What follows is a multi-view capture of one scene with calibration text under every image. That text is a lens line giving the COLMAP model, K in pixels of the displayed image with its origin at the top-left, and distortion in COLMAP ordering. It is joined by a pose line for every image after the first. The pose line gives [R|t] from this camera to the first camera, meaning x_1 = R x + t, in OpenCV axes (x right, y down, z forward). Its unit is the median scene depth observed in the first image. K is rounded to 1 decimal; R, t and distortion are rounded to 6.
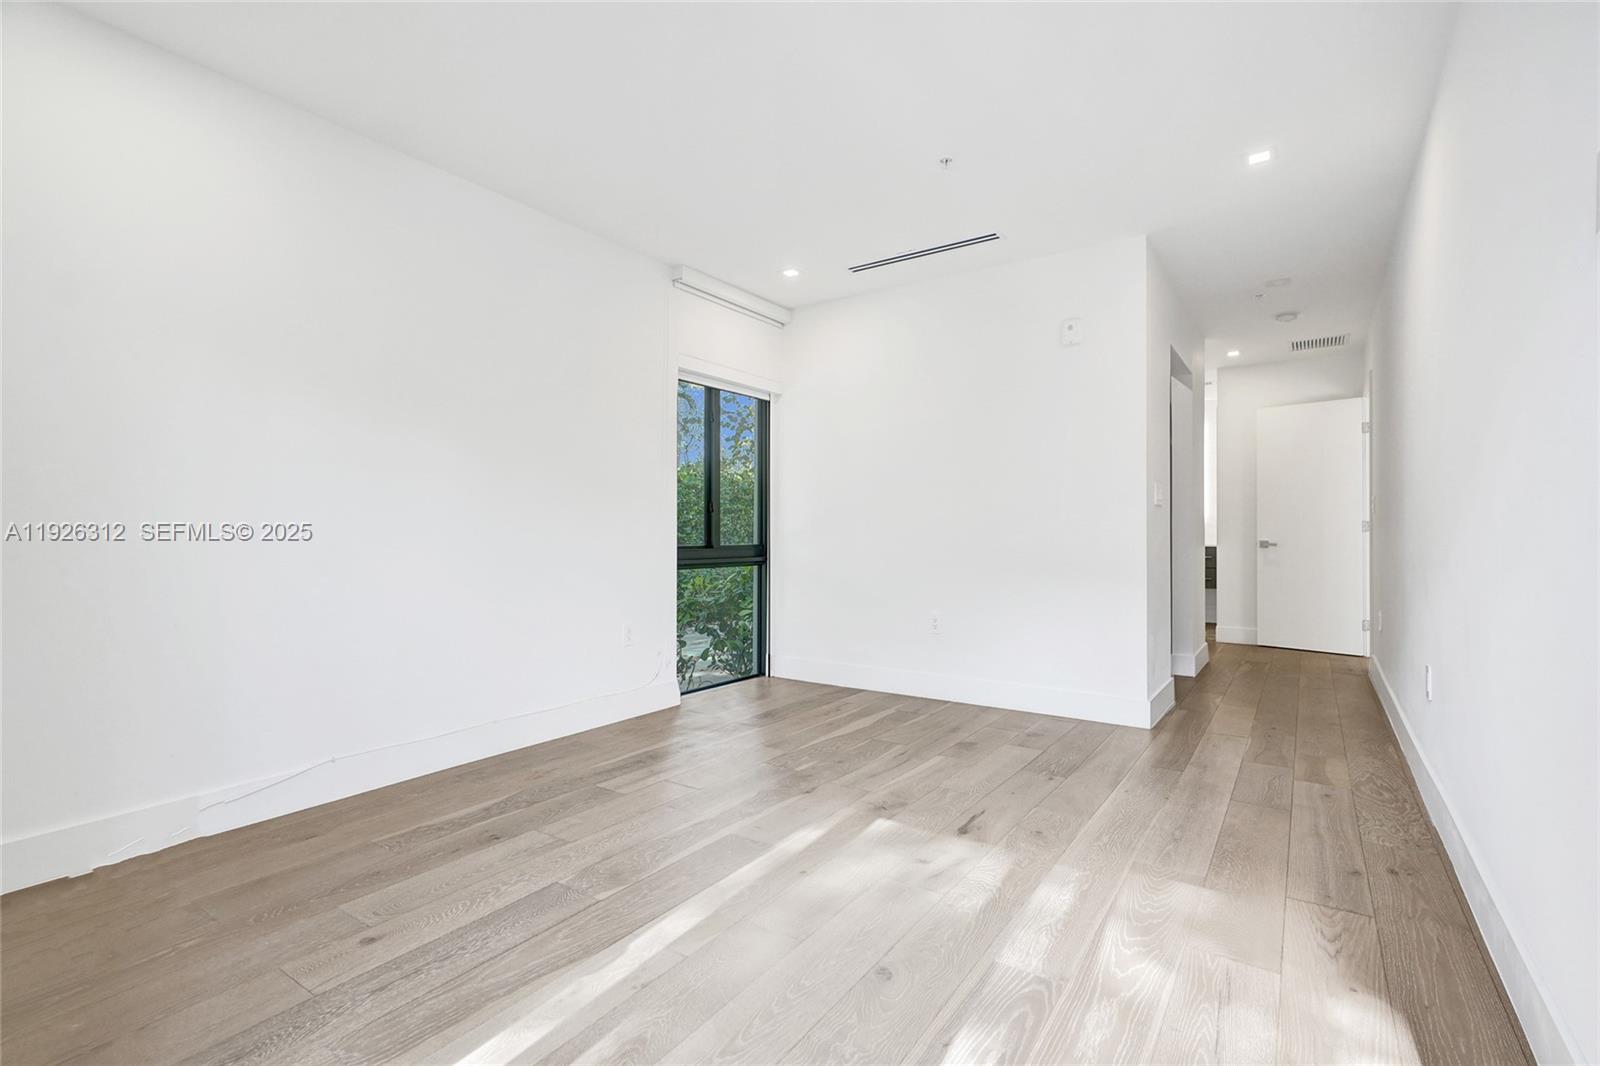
lens RADIAL K [[743.4, 0, 795.5], [0, 743.4, 550.2], [0, 0, 1]] dist [0.009101, 0.001462]
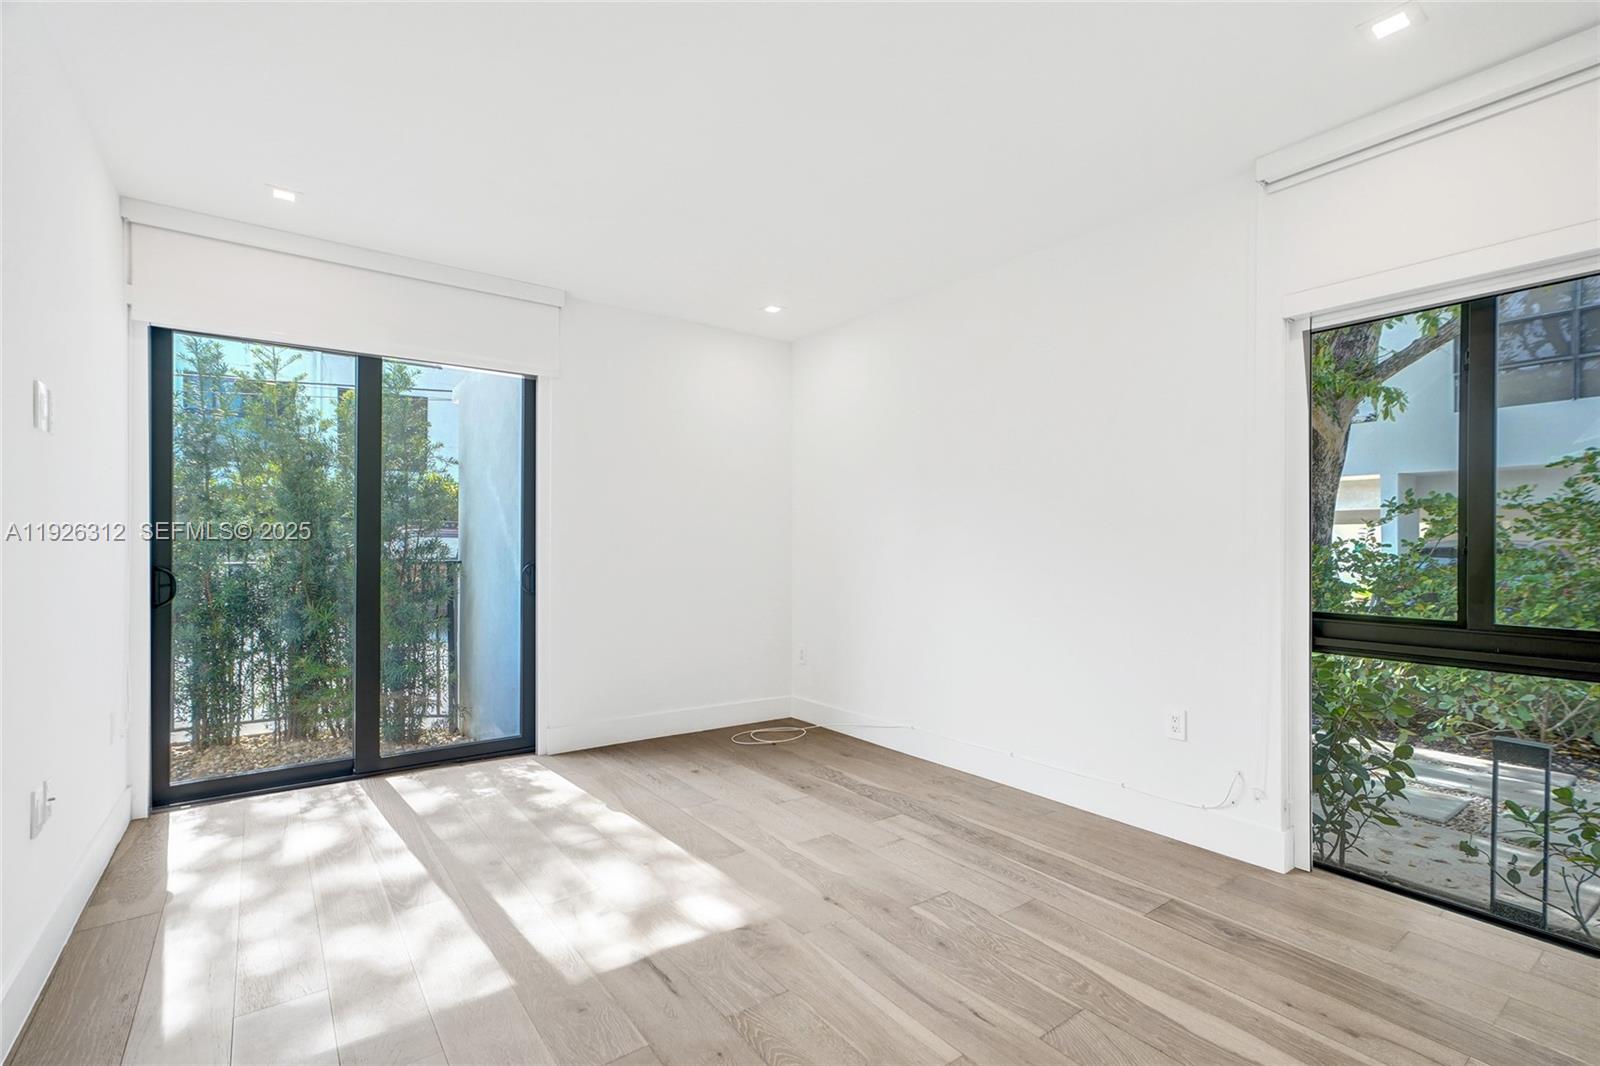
lens RADIAL K [[743.4, 0, 795.5], [0, 743.4, 550.2], [0, 0, 1]] dist [0.009101, 0.001462]
pose [[-0.326091, 0.000934, -0.945338, 0.824093], [-0.028875, 0.999523, 0.010947, -0.075654], [0.944897, 0.030866, -0.325908, 1.231826]]
